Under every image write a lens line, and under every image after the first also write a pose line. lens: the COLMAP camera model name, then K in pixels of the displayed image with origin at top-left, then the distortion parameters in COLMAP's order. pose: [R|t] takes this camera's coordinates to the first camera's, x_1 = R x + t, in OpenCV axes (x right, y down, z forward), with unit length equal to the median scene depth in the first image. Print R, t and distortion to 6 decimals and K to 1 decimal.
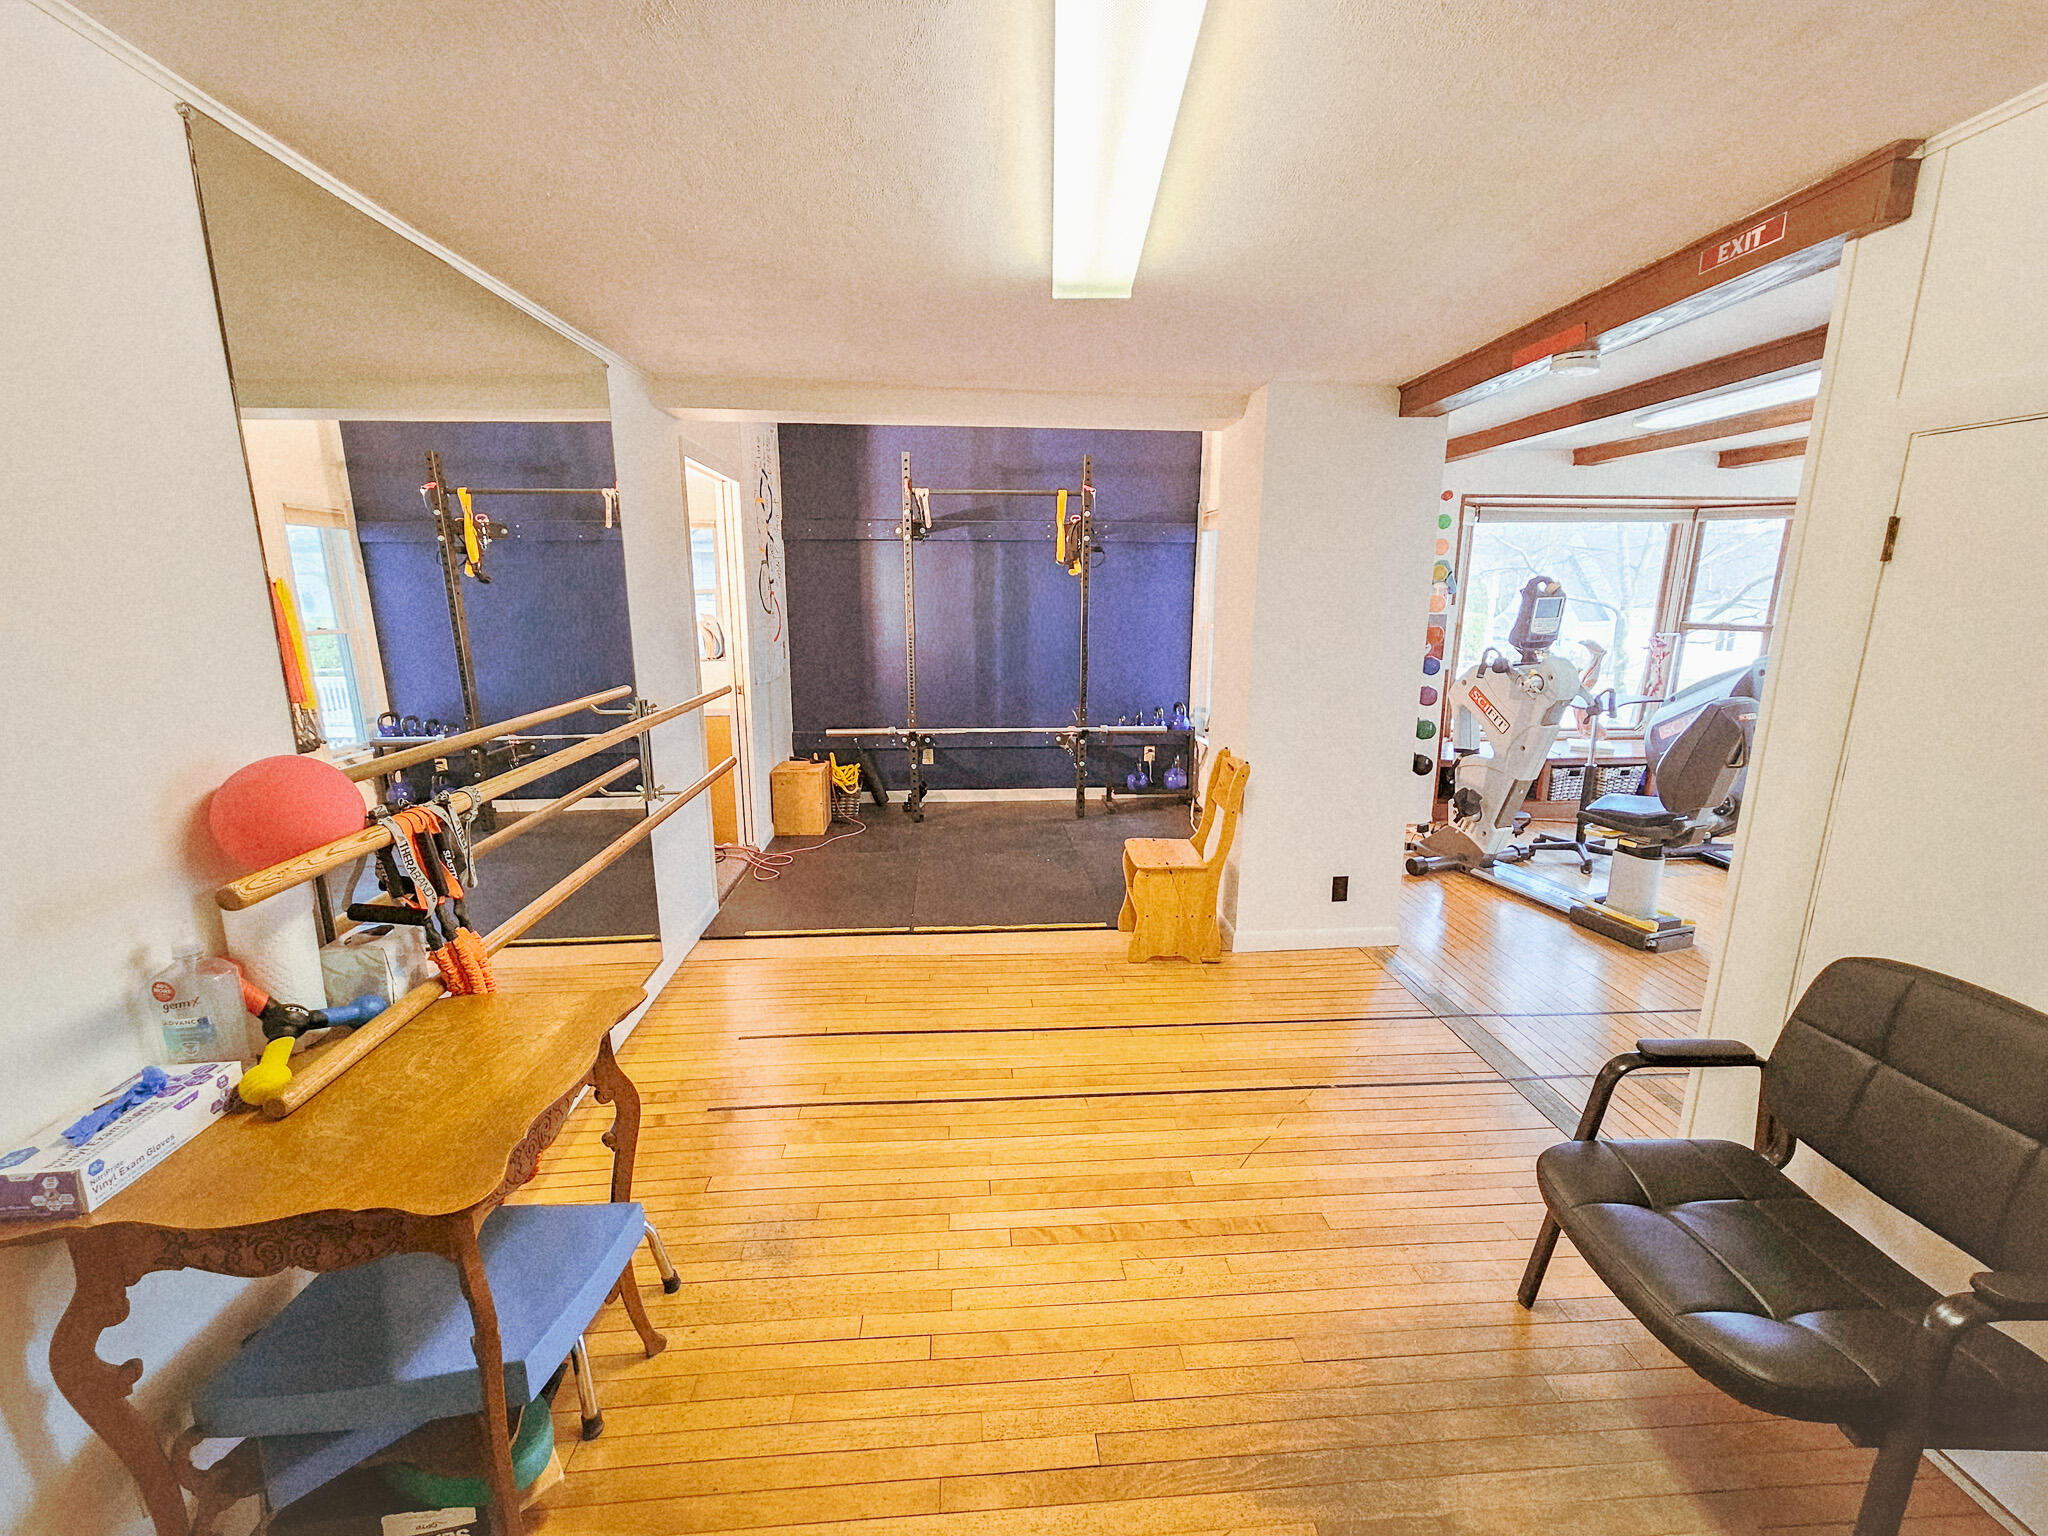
lens RADIAL K [[839.4, 0, 1025.8], [0, 839.4, 771.4], [0, 0, 1]] dist [-0.001258, 0.000531]
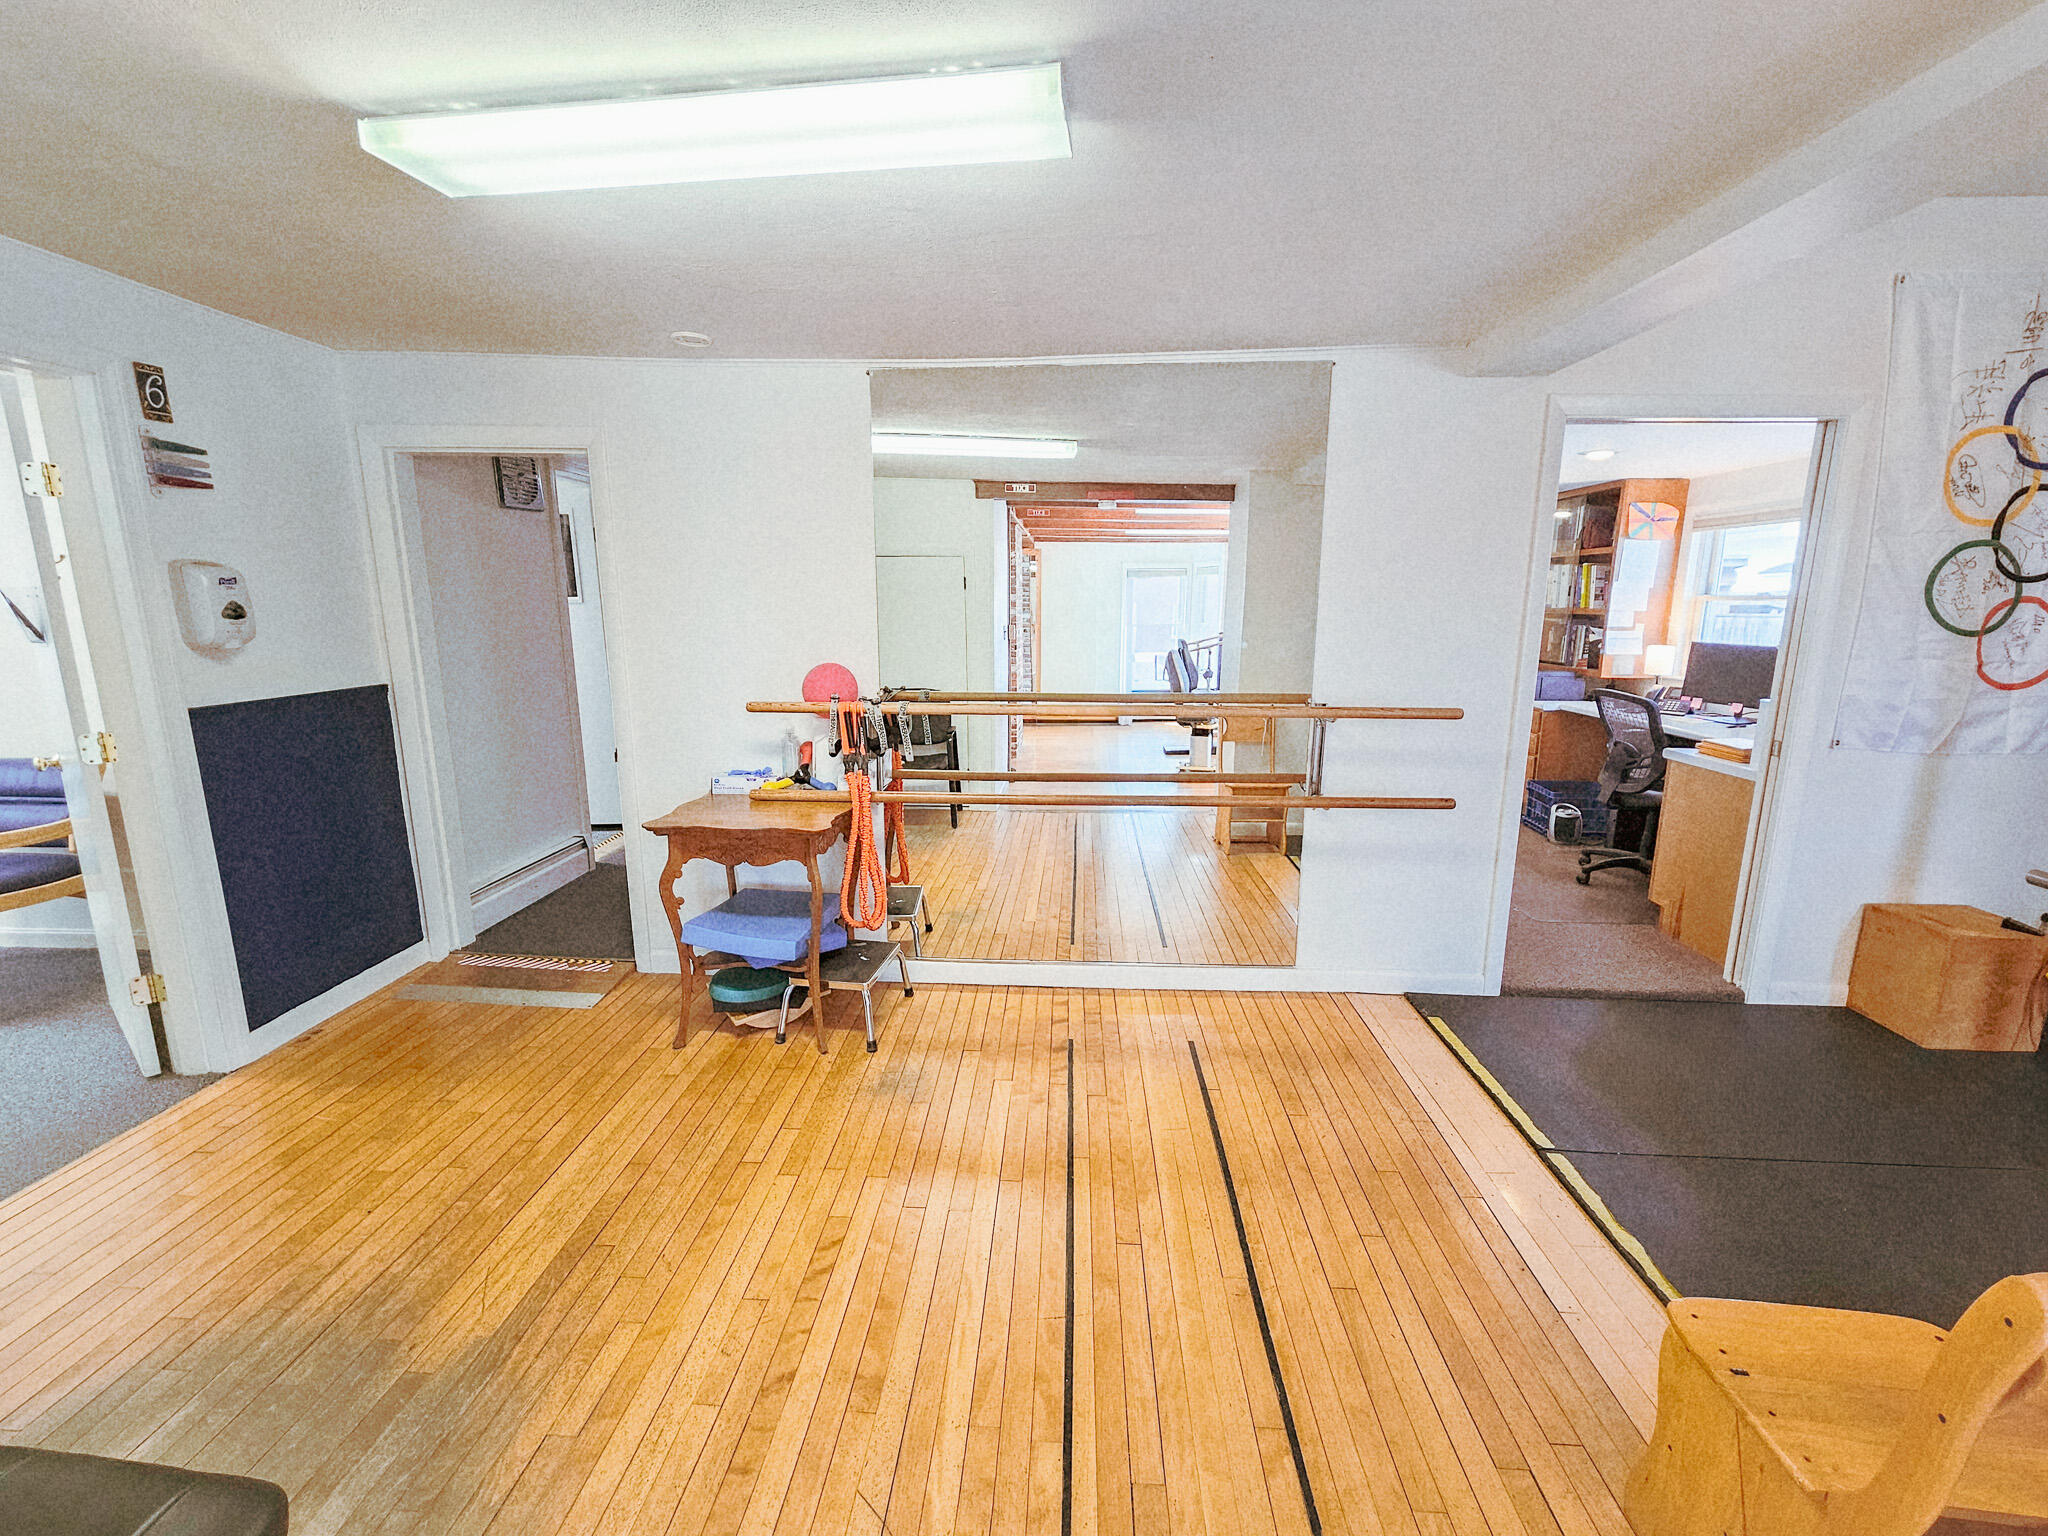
lens RADIAL K [[839.4, 0, 1027.6], [0, 839.4, 764.0], [0, 0, 1]] dist [-0.001258, 0.000531]
pose [[-0.116445, 0.187872, -0.975266, 0.784069], [-0.215570, 0.953757, 0.209467, -0.215768], [0.969521, 0.234630, -0.070561, 1.078852]]
